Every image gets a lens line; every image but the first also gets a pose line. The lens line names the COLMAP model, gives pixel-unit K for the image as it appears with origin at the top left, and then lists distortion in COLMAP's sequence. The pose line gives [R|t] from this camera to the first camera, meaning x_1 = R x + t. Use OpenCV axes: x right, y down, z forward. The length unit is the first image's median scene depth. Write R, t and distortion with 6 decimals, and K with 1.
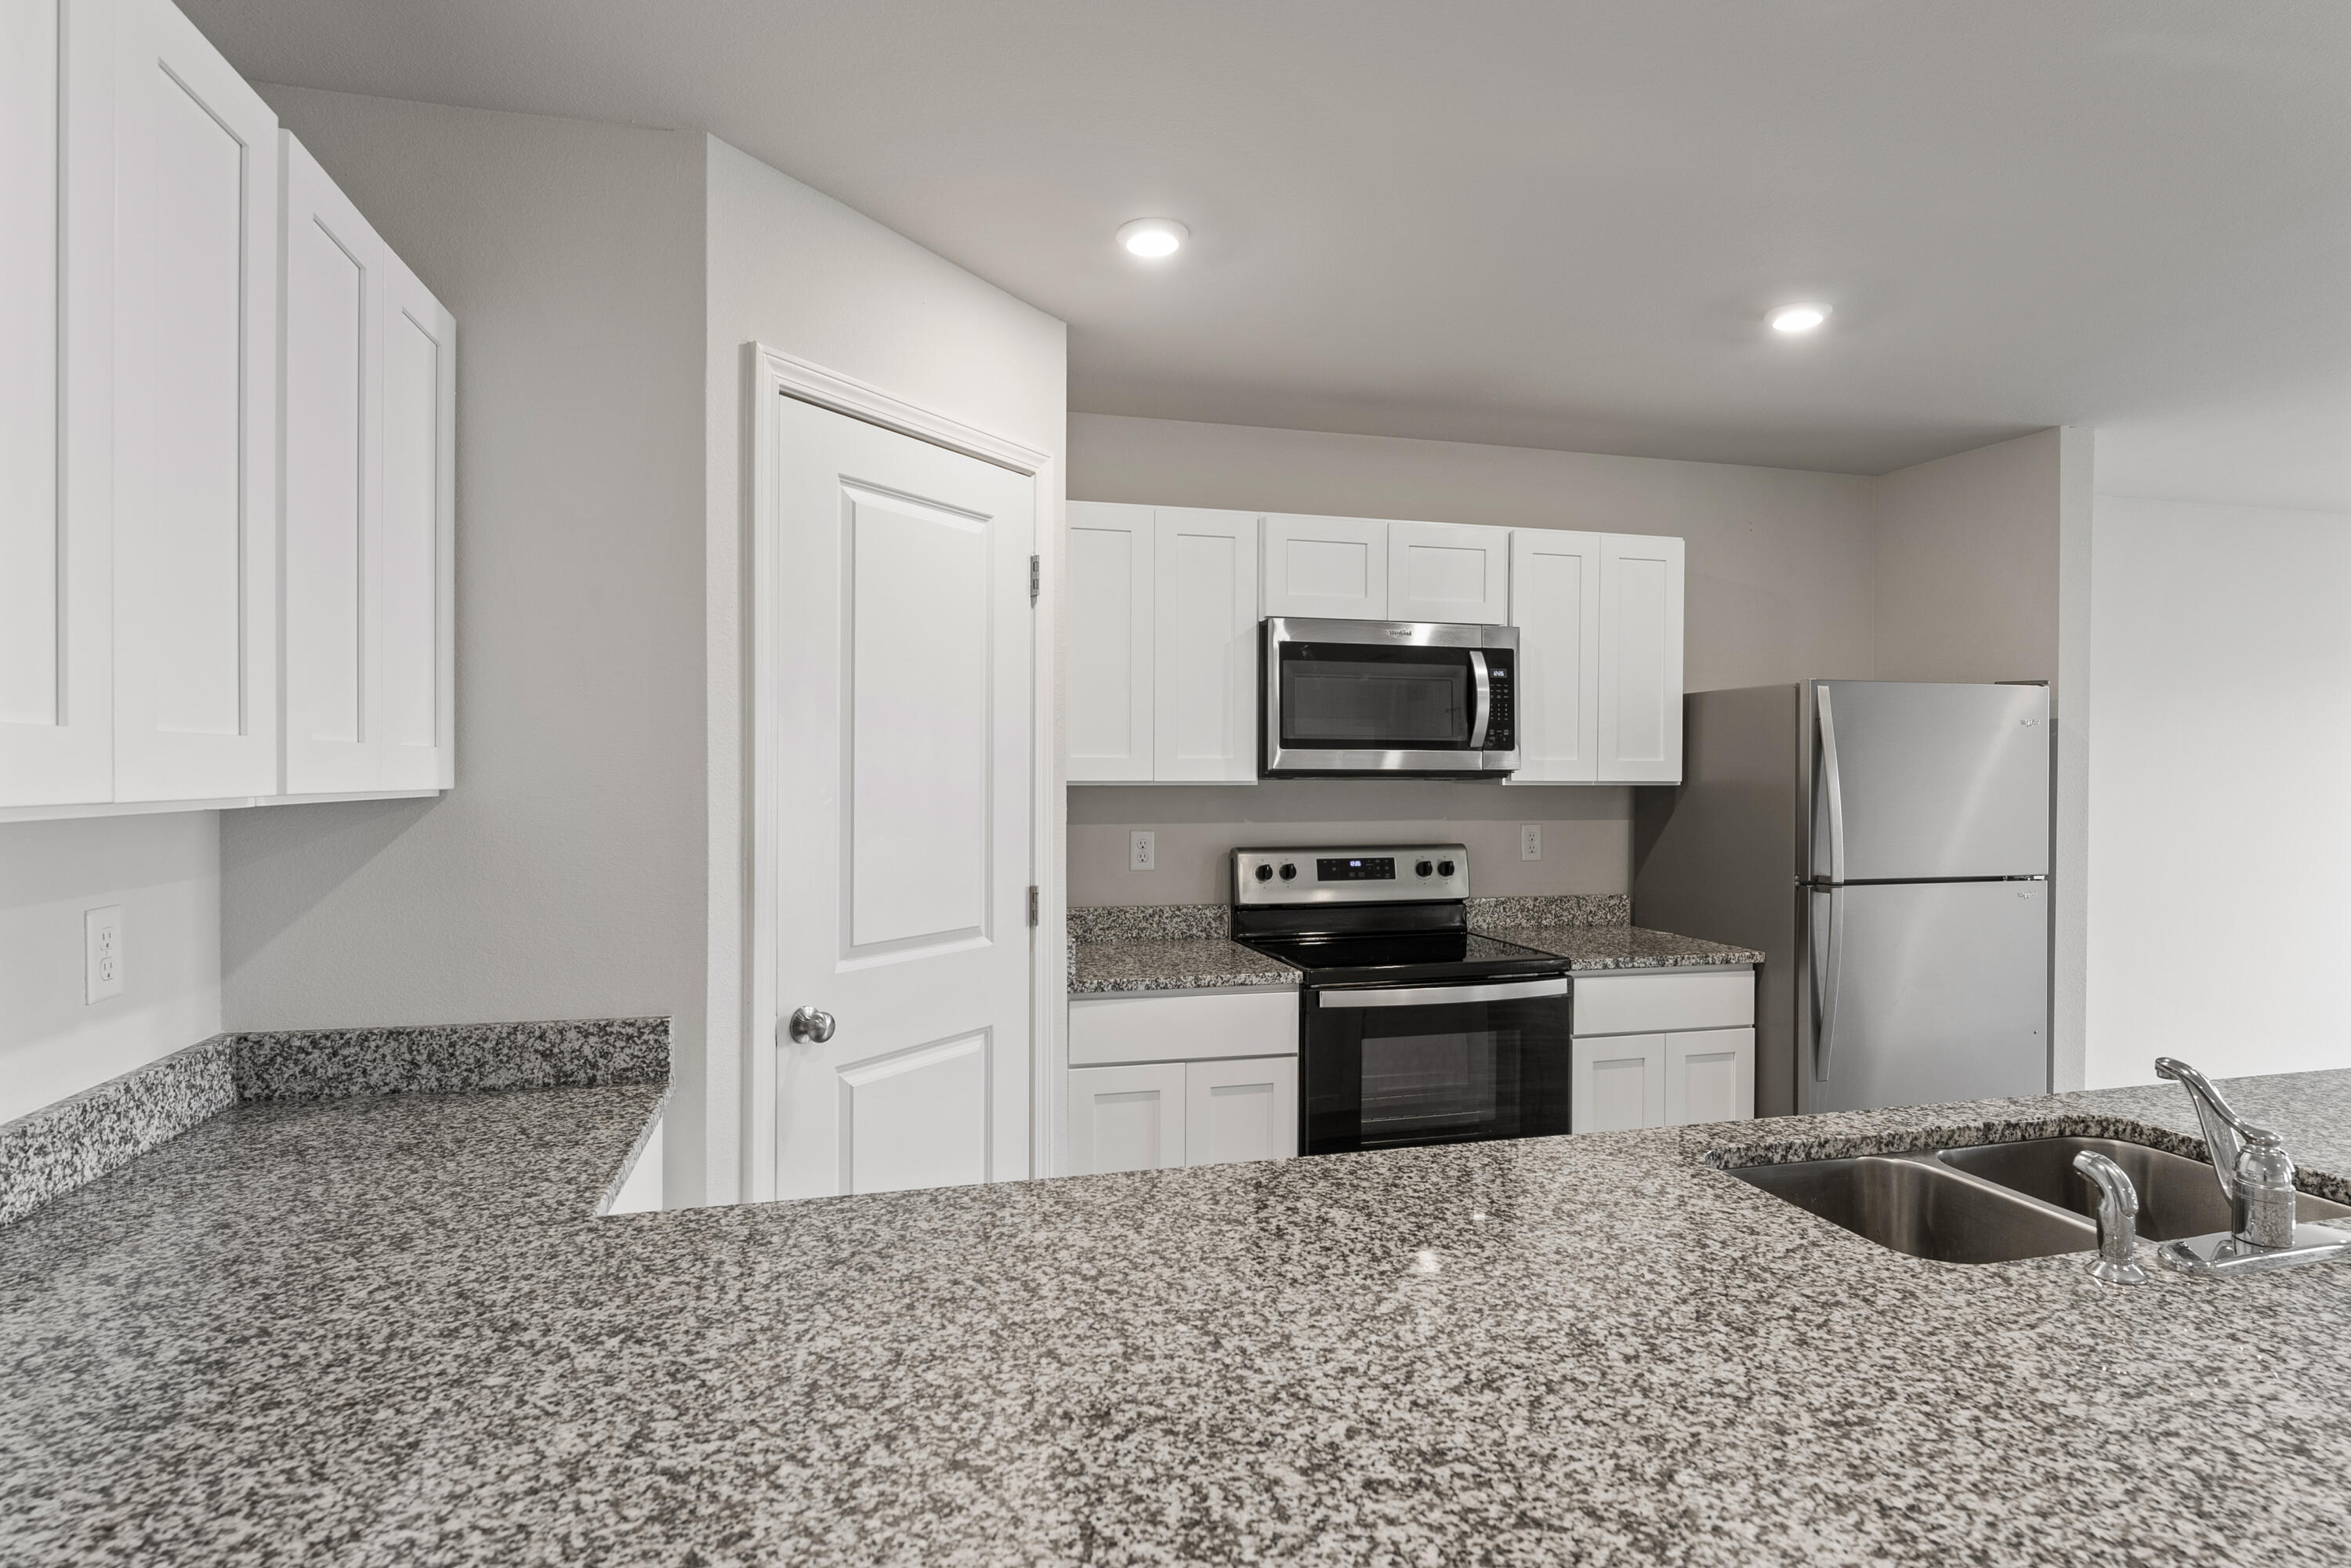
lens RADIAL K [[1215.0, 0, 1175.5], [0, 1215.0, 784.0], [0, 0, 1]] dist [0.001010, 0.000106]
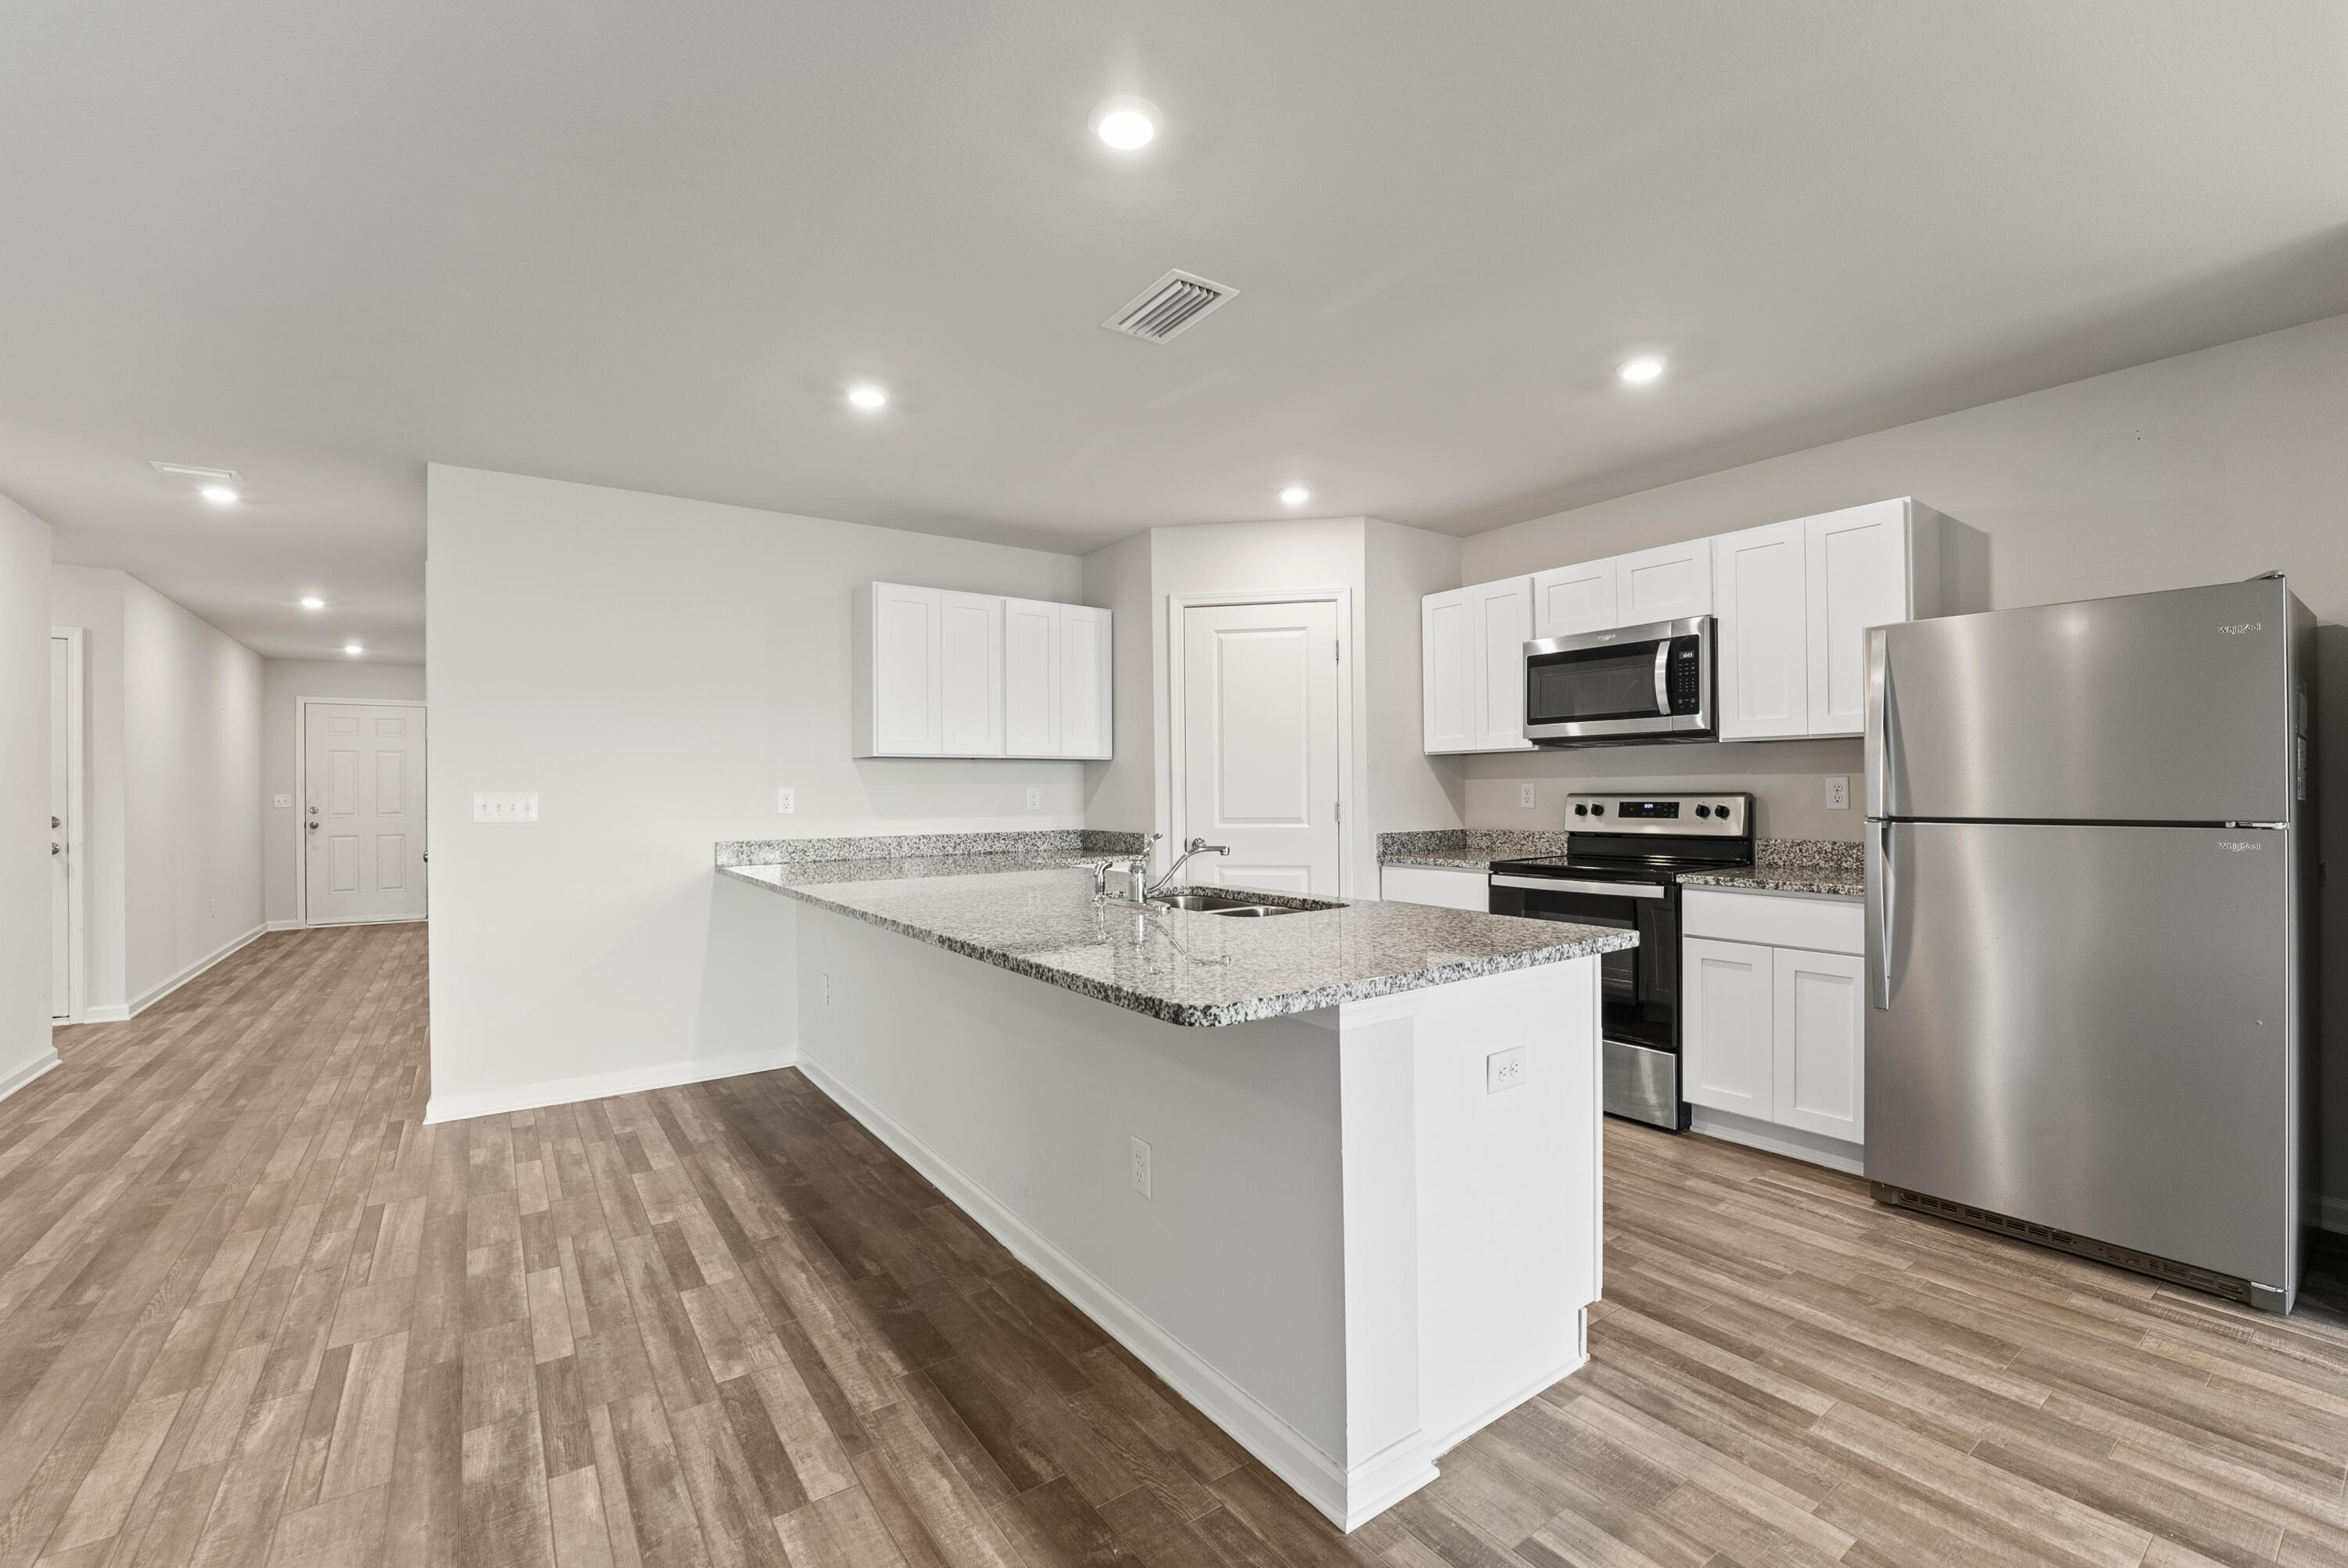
lens RADIAL K [[986.9, 0, 1174.0], [0, 986.9, 784.0], [0, 0, 1]] dist [-0.013664, 0.000096]
pose [[0.351633, -0.010543, -0.936079, 1.046082], [-0.001930, 0.999926, -0.011988, 0.058618], [0.936136, 0.006022, 0.351586, 0.127853]]
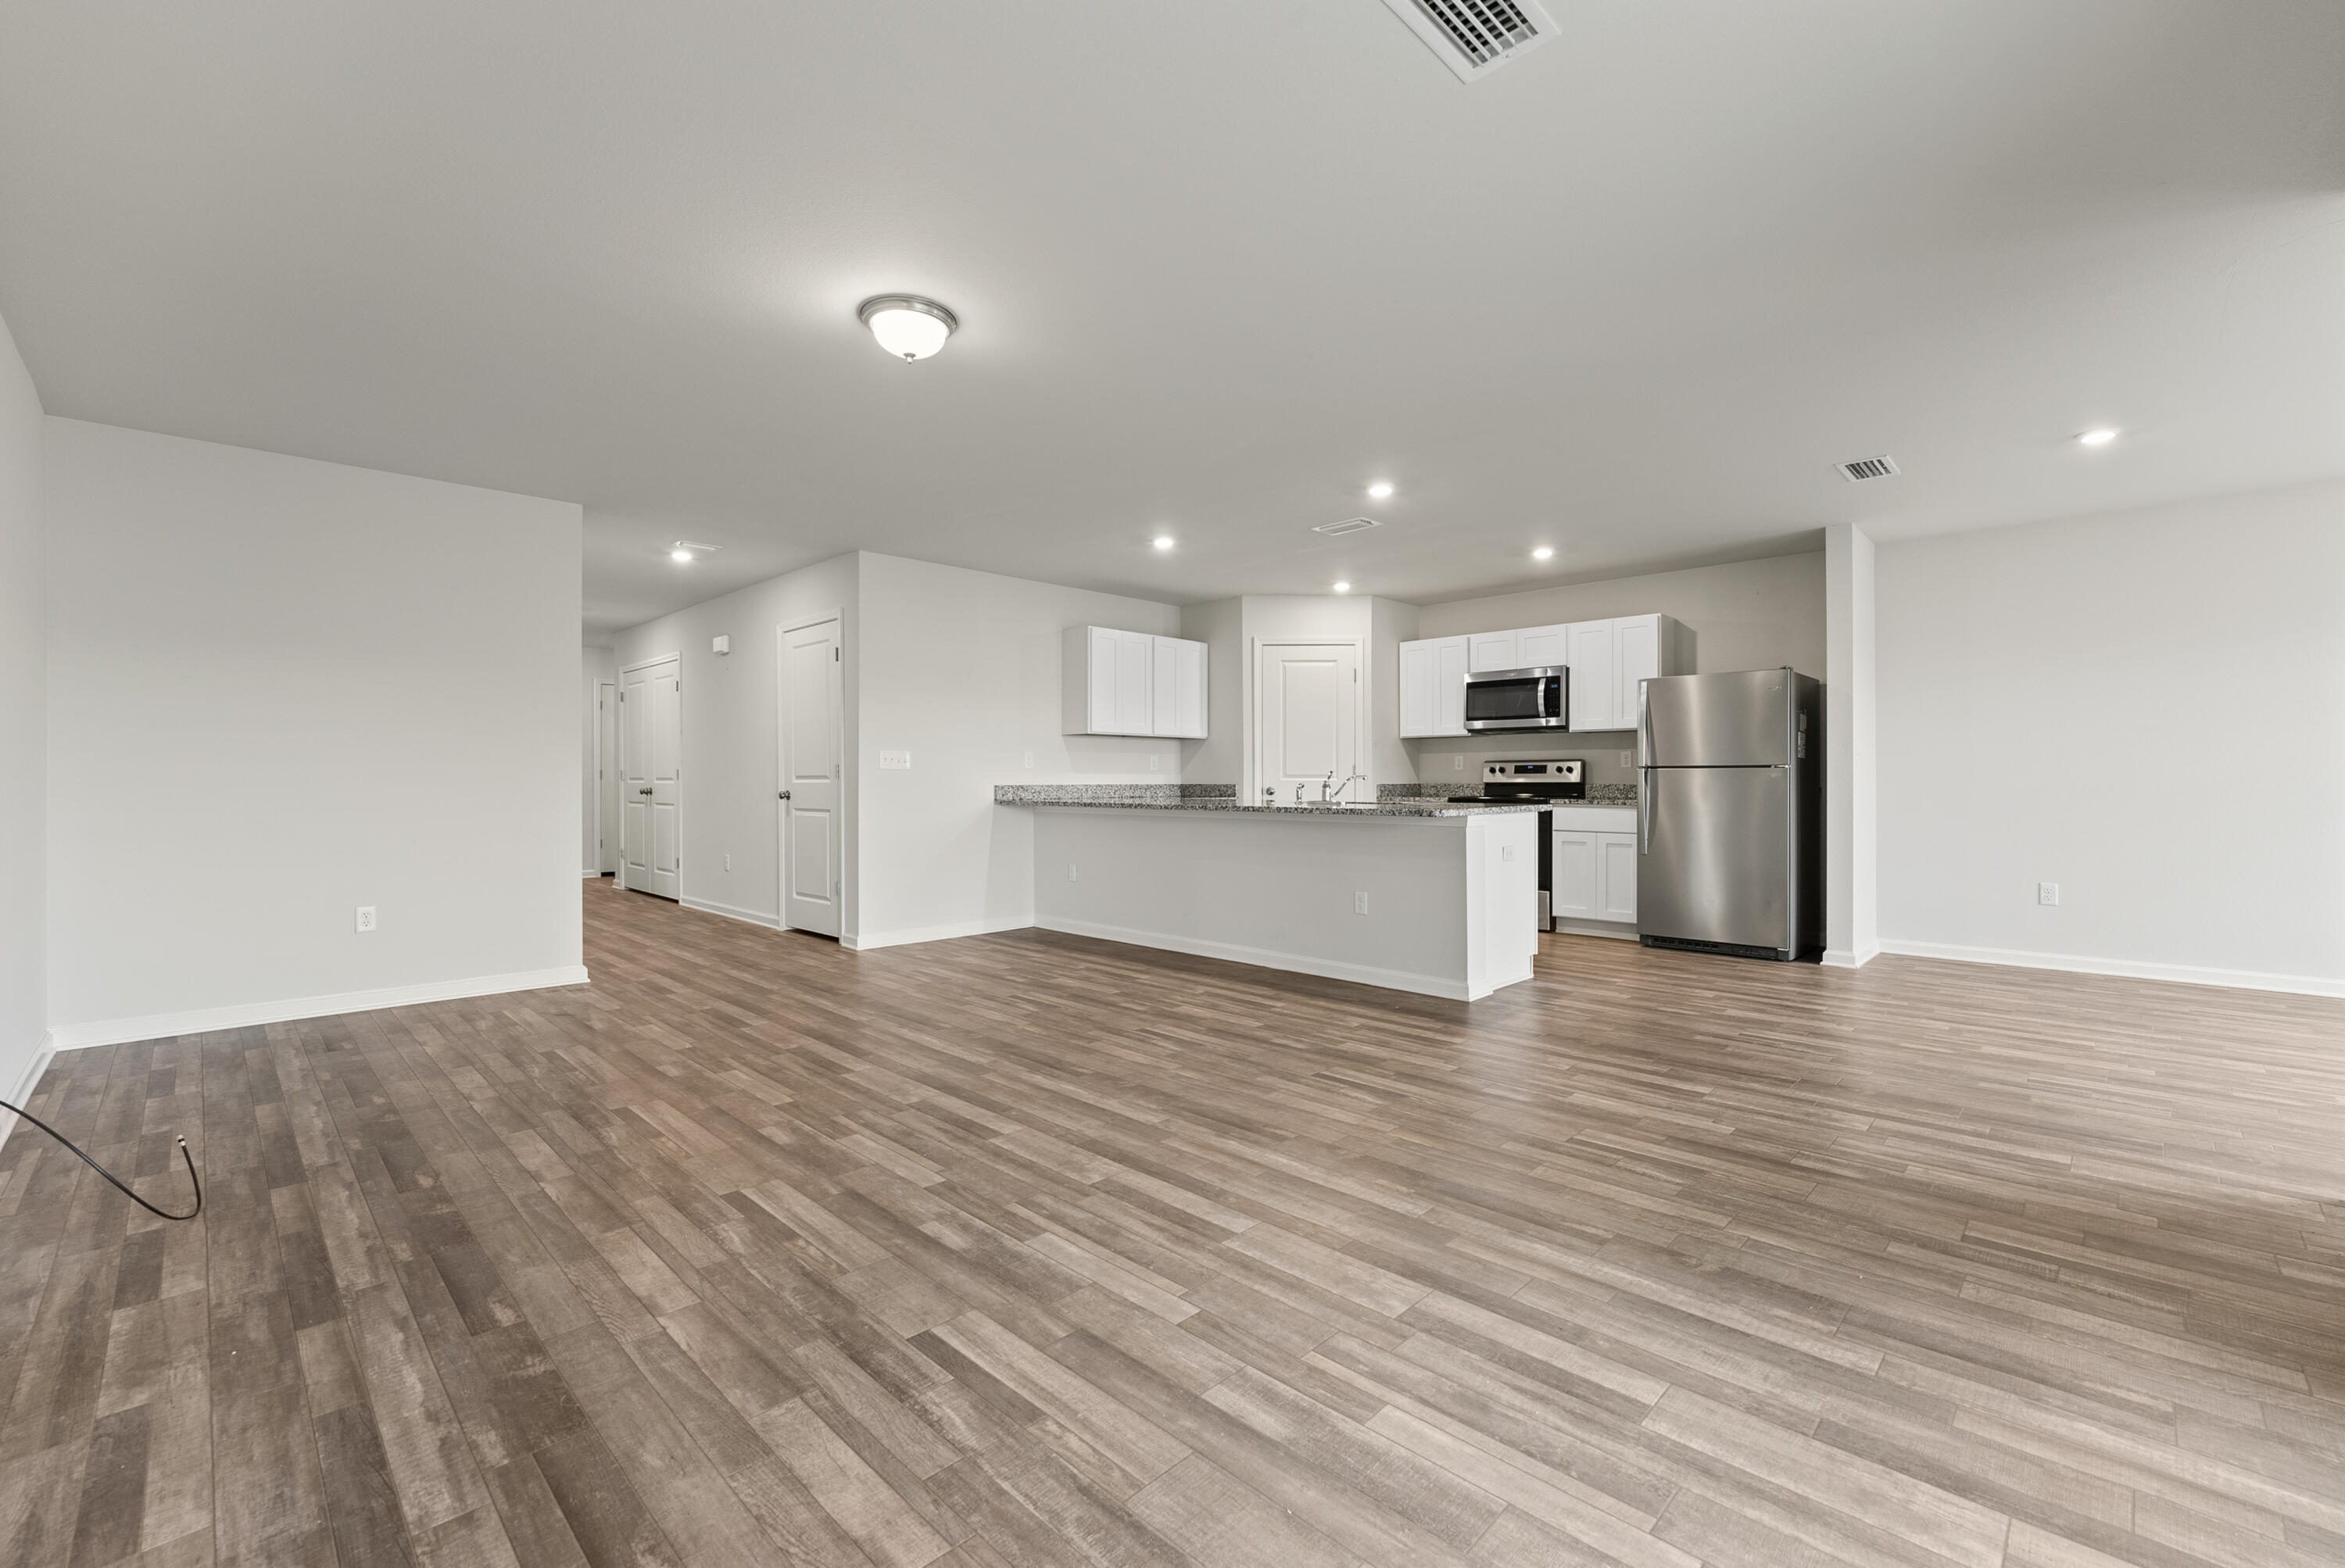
lens RADIAL K [[979.6, 0, 1196.1], [0, 979.6, 778.4], [0, 0, 1]] dist [-0.011868, 0.000129]
pose [[0.517145, -0.005574, -0.855880, 1.575407], [-0.007664, 0.999909, -0.011143, 0.122230], [0.855864, 0.012322, 0.517055, -0.631371]]
